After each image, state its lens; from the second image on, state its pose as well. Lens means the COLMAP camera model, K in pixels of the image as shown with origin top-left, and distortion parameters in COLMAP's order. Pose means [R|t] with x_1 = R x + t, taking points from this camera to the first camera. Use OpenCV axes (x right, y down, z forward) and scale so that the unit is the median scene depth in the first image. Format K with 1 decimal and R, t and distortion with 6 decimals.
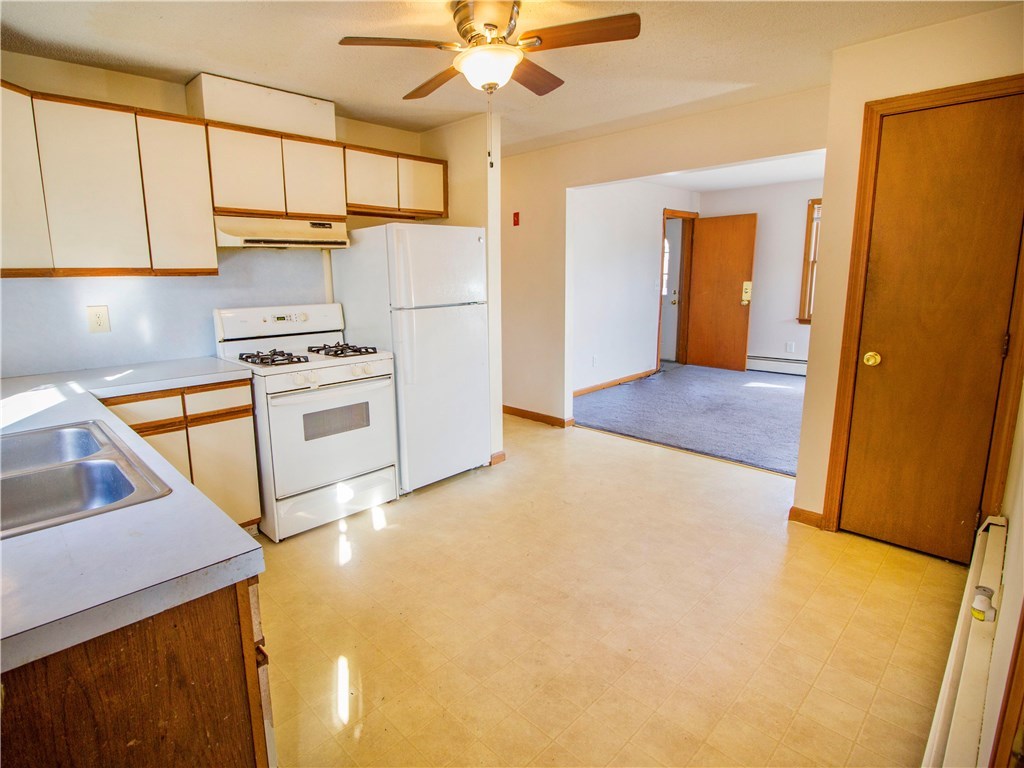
lens RADIAL K [[533.0, 0, 480.5], [0, 533.0, 365.3], [0, 0, 1]] dist [-0.006447, -0.002321]
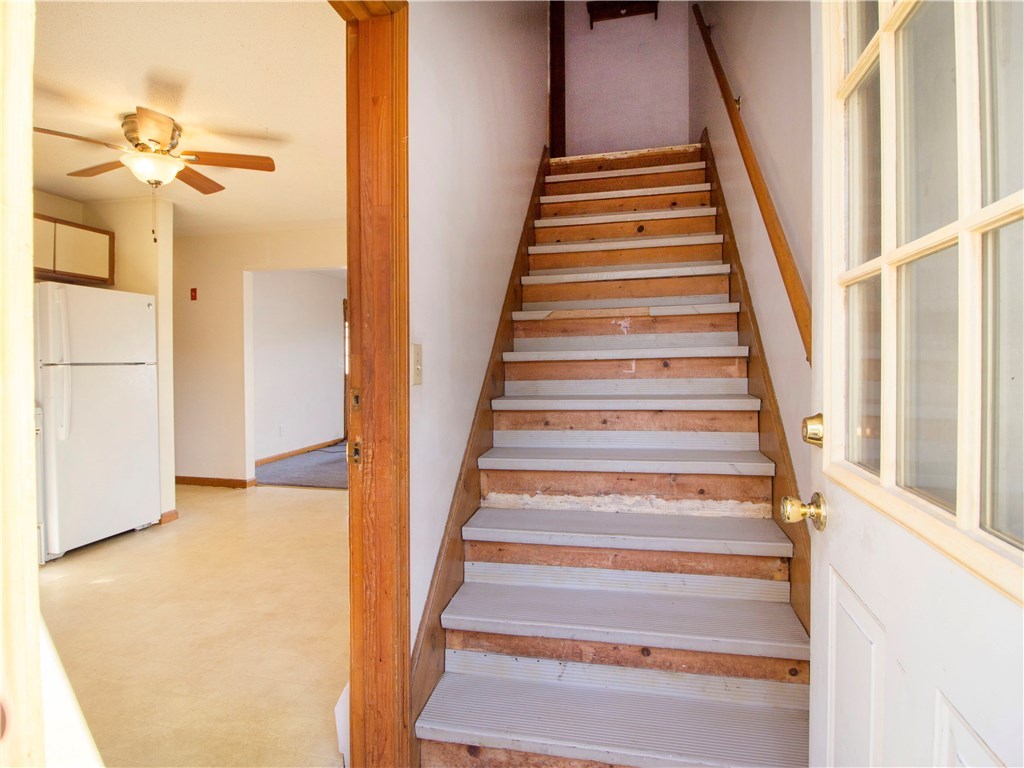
lens RADIAL K [[528.4, 0, 516.5], [0, 528.4, 371.3], [0, 0, 1]] dist [0.001109, -0.015128]
pose [[0.831009, 0.008001, 0.556201, 0.035195], [0.082443, 0.987082, -0.137376, 0.147633], [-0.550115, 0.160015, 0.819615, -0.380977]]
